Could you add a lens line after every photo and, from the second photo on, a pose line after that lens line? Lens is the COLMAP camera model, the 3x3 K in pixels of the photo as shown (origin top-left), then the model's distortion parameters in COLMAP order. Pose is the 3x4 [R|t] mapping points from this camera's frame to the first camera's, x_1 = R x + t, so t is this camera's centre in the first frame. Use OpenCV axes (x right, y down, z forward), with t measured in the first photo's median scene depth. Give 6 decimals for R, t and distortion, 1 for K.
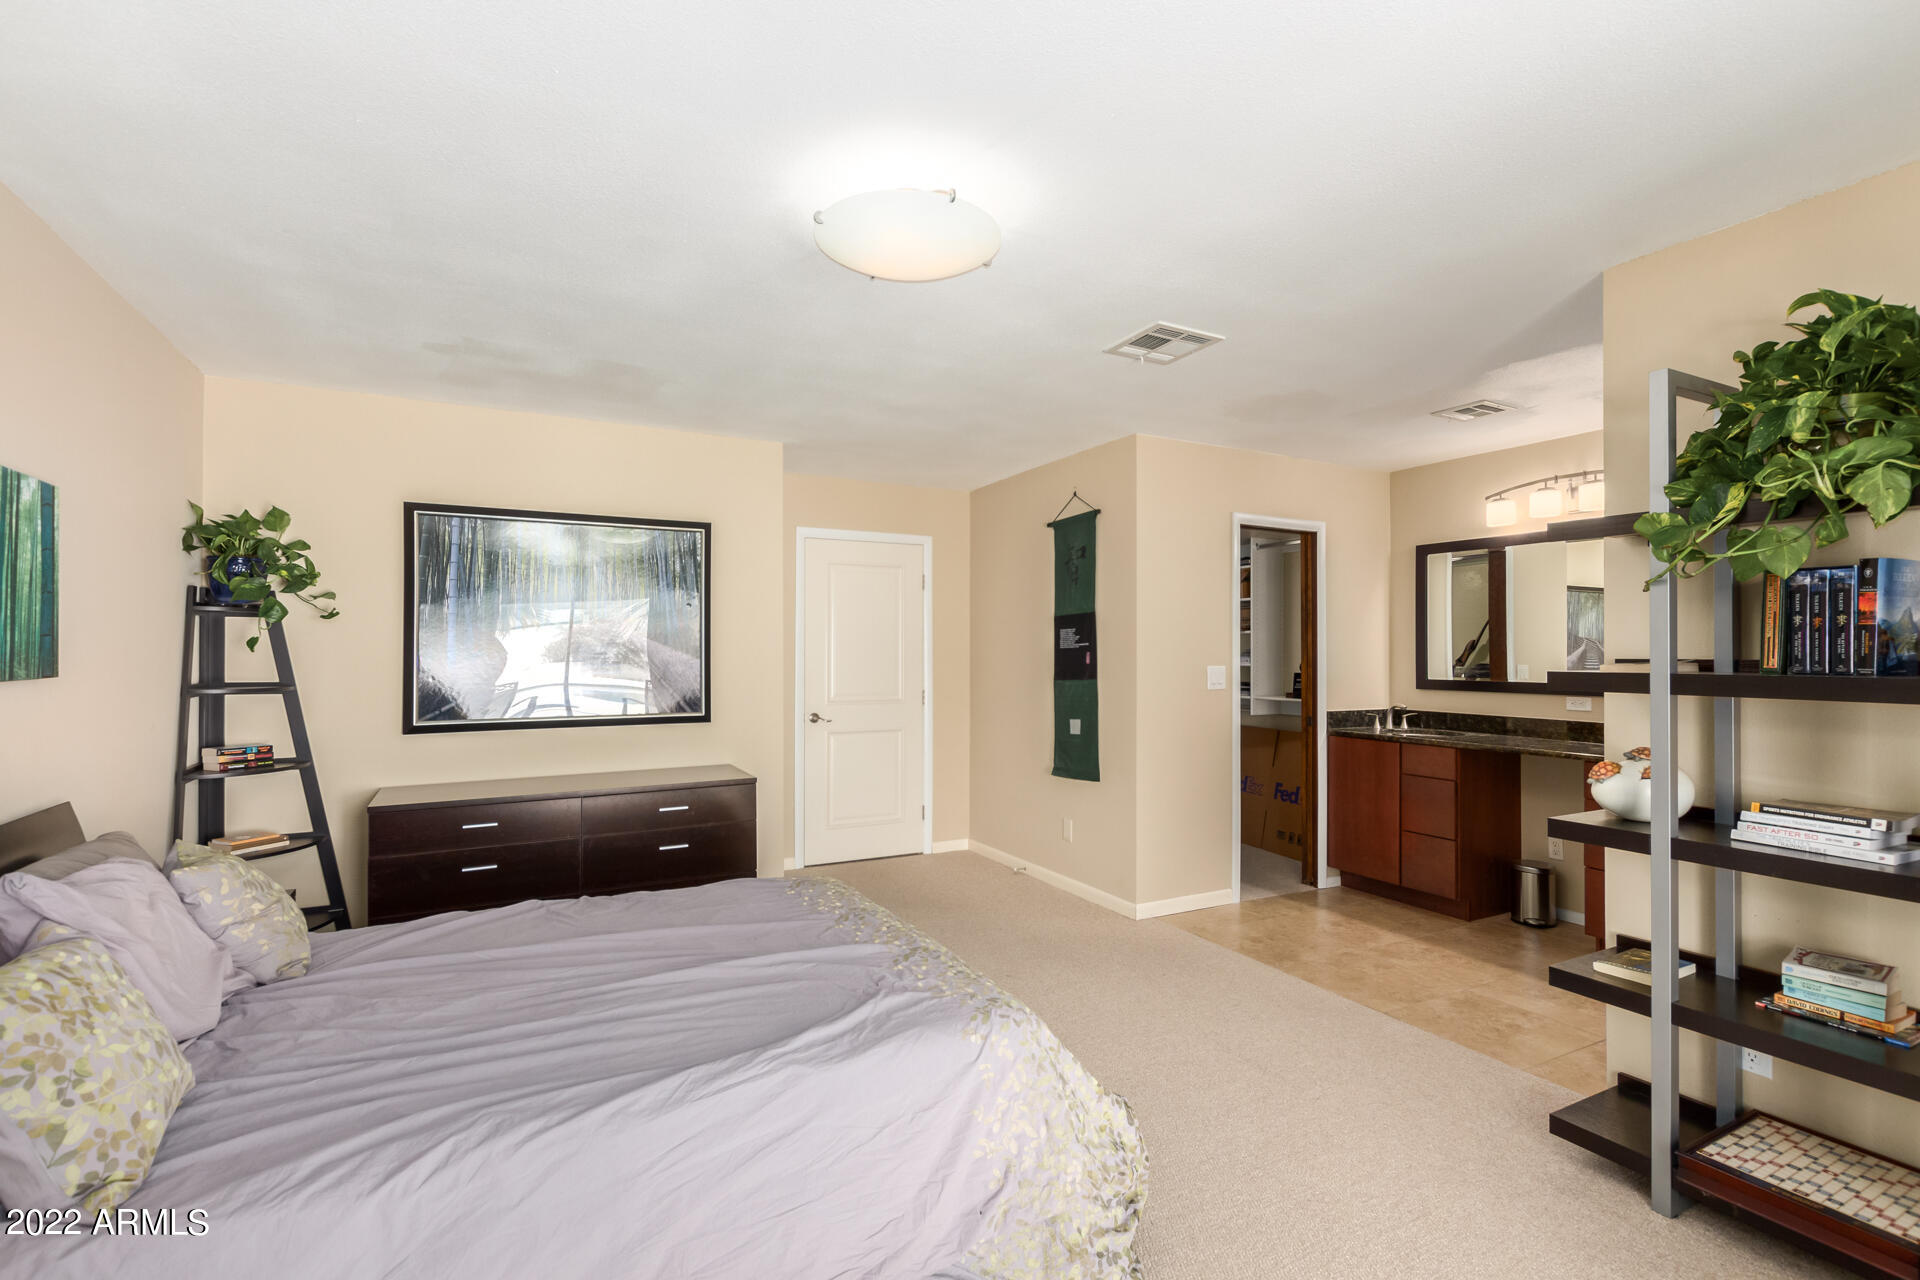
lens RADIAL K [[885.5, 0, 957.5], [0, 885.5, 643.4], [0, 0, 1]] dist [0.007784, -0.001183]
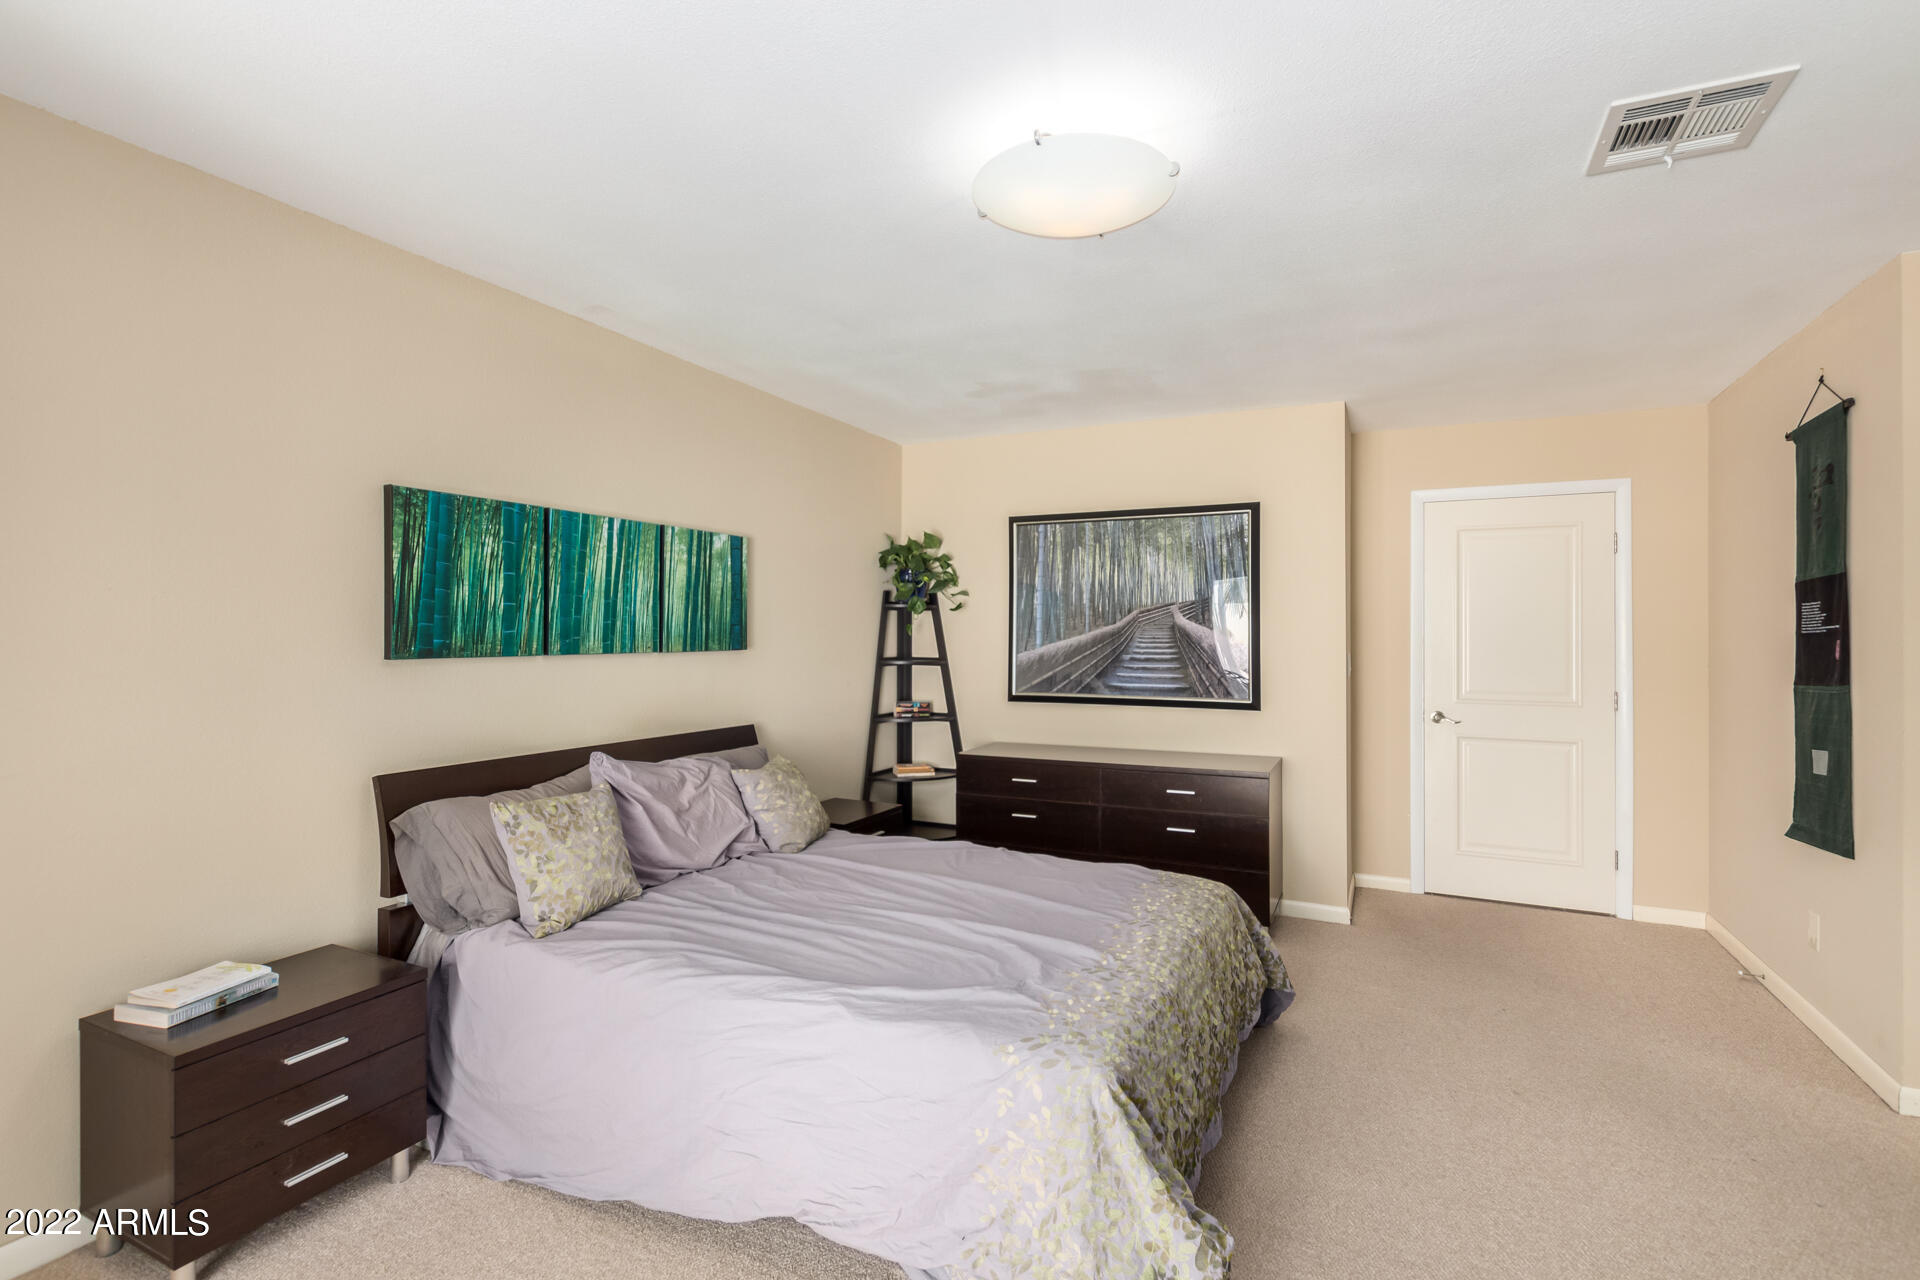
lens RADIAL K [[885.5, 0, 957.5], [0, 885.5, 633.5], [0, 0, 1]] dist [0.007784, -0.001183]
pose [[0.586901, 0.000895, -0.809658, 0.395832], [0.003497, 0.999987, 0.003641, 0.001475], [0.809651, -0.004968, 0.586890, 0.228750]]
